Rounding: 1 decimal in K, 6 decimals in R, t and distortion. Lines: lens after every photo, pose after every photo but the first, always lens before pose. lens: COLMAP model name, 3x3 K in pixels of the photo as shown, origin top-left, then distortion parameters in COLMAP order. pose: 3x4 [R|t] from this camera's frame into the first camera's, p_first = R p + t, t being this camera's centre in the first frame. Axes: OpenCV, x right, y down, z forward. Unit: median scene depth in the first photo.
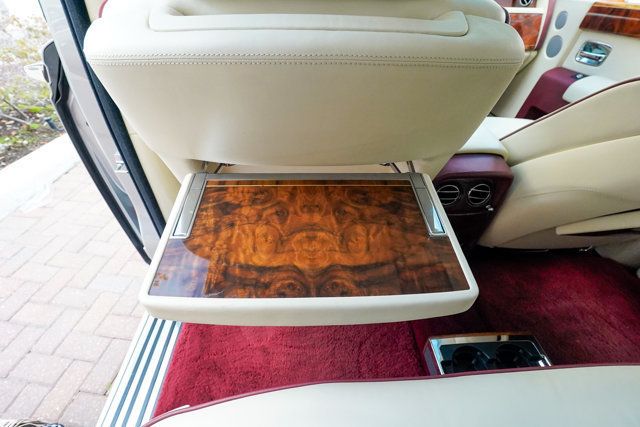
lens RADIAL K [[294.3, 0, 315.5], [0, 294.3, 215.8], [0, 0, 1]] dist [-0.017771, 0.010163]
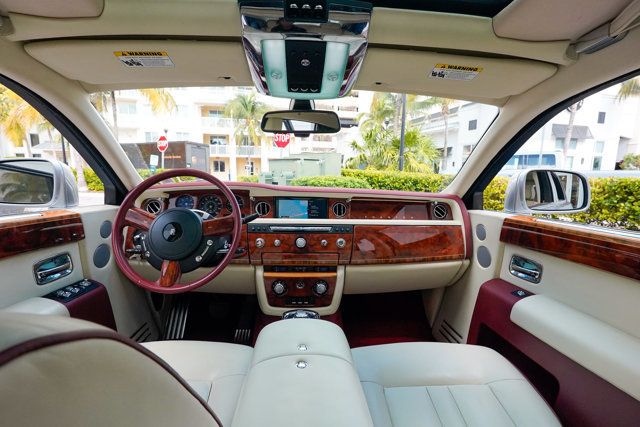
lens RADIAL K [[294.3, 0, 315.5], [0, 294.3, 215.8], [0, 0, 1]] dist [-0.017771, 0.010163]
pose [[0.999932, 0.004712, 0.010628, 0.313662], [0.001839, 0.838554, -0.544815, -0.212051], [-0.011479, 0.544798, 0.838489, 0.199933]]
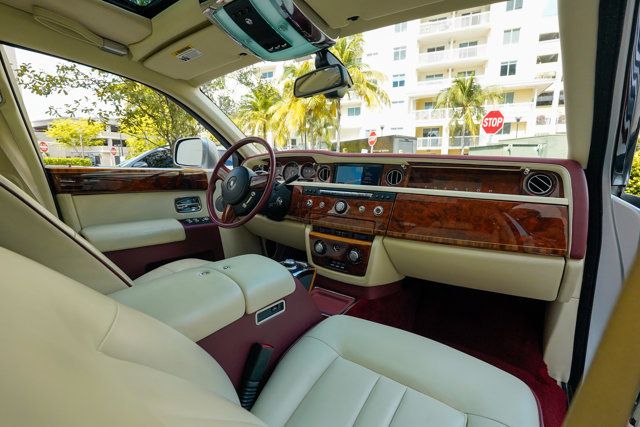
lens RADIAL K [[294.3, 0, 315.5], [0, 294.3, 215.8], [0, 0, 1]] dist [-0.017771, 0.010163]
pose [[0.775984, 0.104052, -0.622111, 0.798297], [-0.415841, 0.825993, -0.380542, -0.234081], [0.474263, 0.553994, 0.684226, 0.364452]]
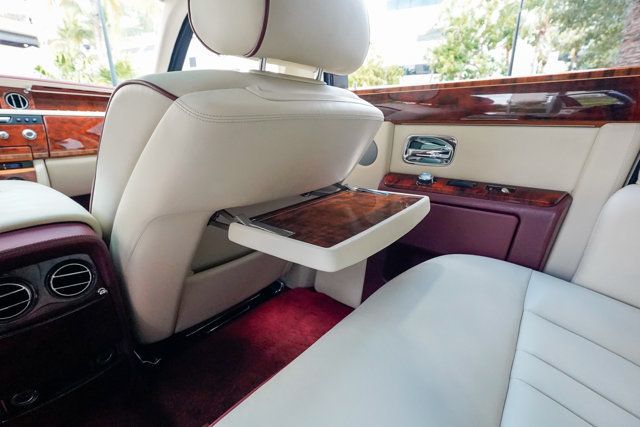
lens RADIAL K [[294.3, 0, 315.5], [0, 294.3, 215.8], [0, 0, 1]] dist [-0.017771, 0.010163]
pose [[0.665999, -0.236776, 0.707377, 0.299788], [0.491963, 0.852242, -0.177920, 0.127422], [-0.560729, 0.466498, 0.684078, 0.076346]]
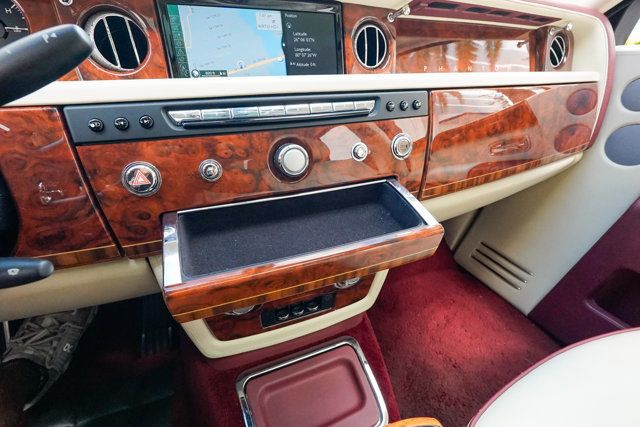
lens RADIAL K [[294.3, 0, 315.5], [0, 294.3, 215.8], [0, 0, 1]] dist [-0.017771, 0.010163]
pose [[0.943860, -0.166949, 0.285056, 0.210606], [0.216524, 0.964348, -0.152150, -0.548764], [-0.249492, 0.205329, 0.946358, 0.766946]]
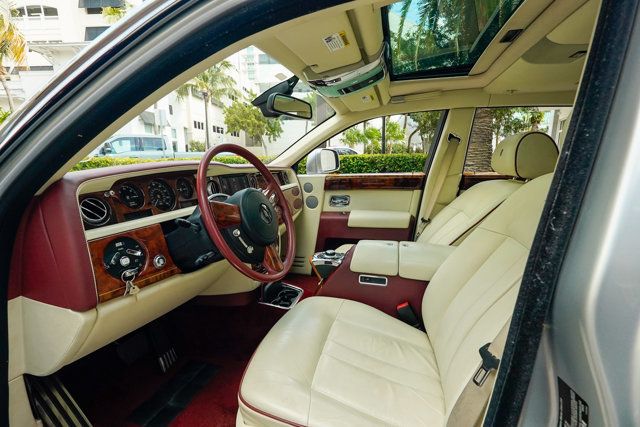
lens RADIAL K [[294.3, 0, 315.5], [0, 294.3, 215.8], [0, 0, 1]] dist [-0.017771, 0.010163]
pose [[0.318625, -0.194258, 0.927762, -0.607649], [0.630059, 0.774655, -0.054183, -0.468993], [-0.708170, 0.601809, 0.369218, 0.520377]]
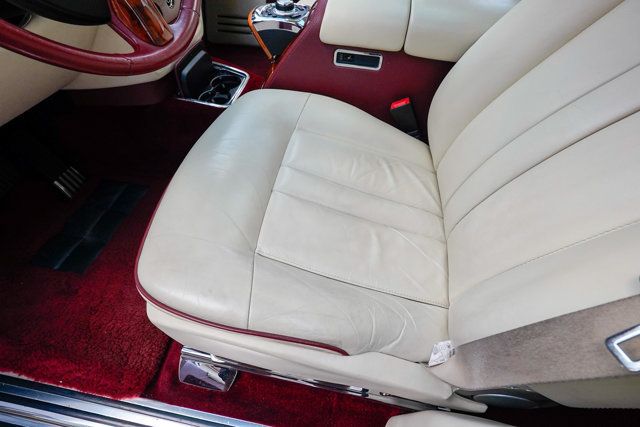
lens RADIAL K [[294.3, 0, 315.5], [0, 294.3, 215.8], [0, 0, 1]] dist [-0.017771, 0.010163]
pose [[0.221059, -0.777985, 0.588109, -0.315360], [0.619174, 0.577862, 0.531695, -0.422166], [-0.753497, 0.246606, 0.609449, 0.646044]]
